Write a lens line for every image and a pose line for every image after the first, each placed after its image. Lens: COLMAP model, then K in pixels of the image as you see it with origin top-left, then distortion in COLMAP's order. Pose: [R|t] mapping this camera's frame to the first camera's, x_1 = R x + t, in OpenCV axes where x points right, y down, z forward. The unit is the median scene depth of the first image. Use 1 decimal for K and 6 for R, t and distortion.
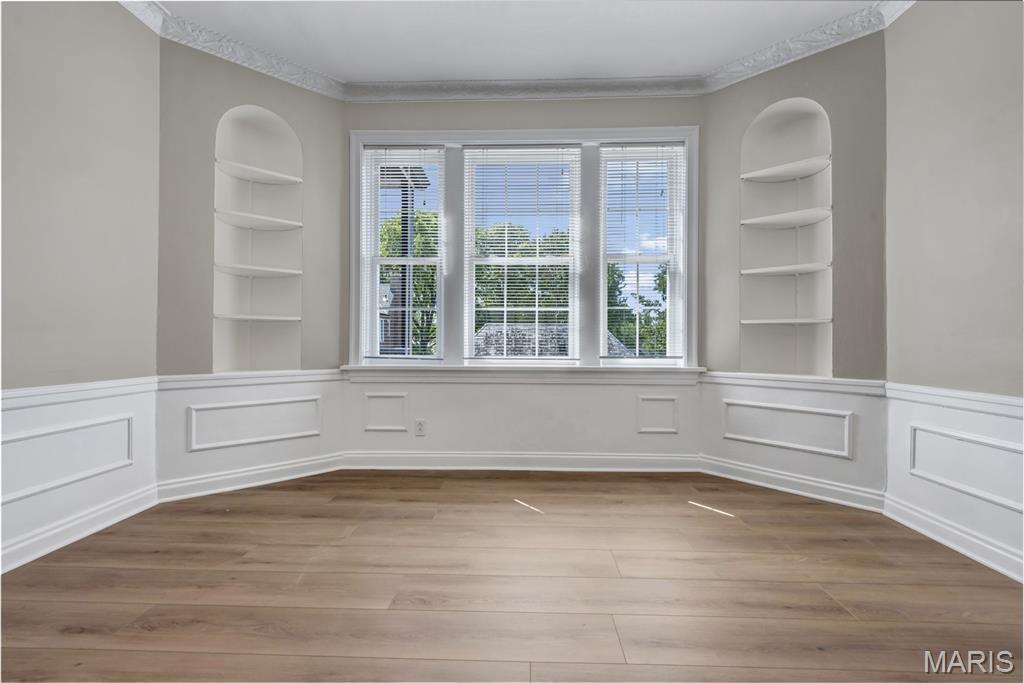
lens RADIAL K [[454.6, 0, 513.3], [0, 454.6, 335.9], [0, 0, 1]] dist [0.013924, -0.006977]
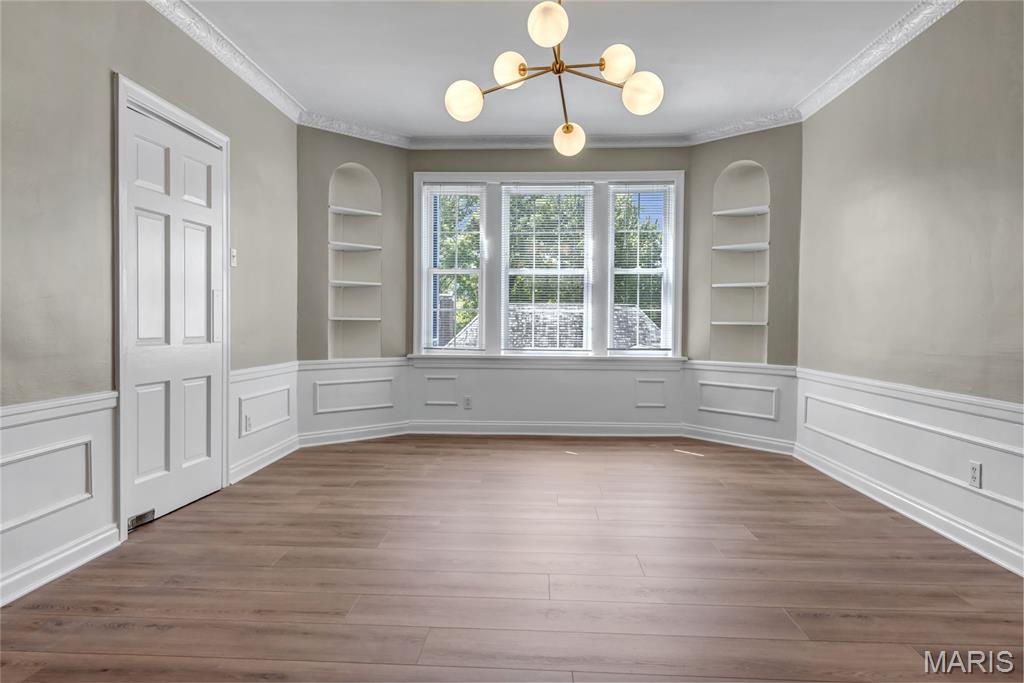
lens RADIAL K [[615.7, 0, 513.5], [0, 615.7, 331.8], [0, 0, 1]] dist [0.002636, -0.002407]
pose [[0.999921, 0.003735, -0.012001, -0.056537], [-0.003431, 0.999675, 0.025254, -0.046634], [0.012091, -0.025210, 0.999609, -0.772949]]
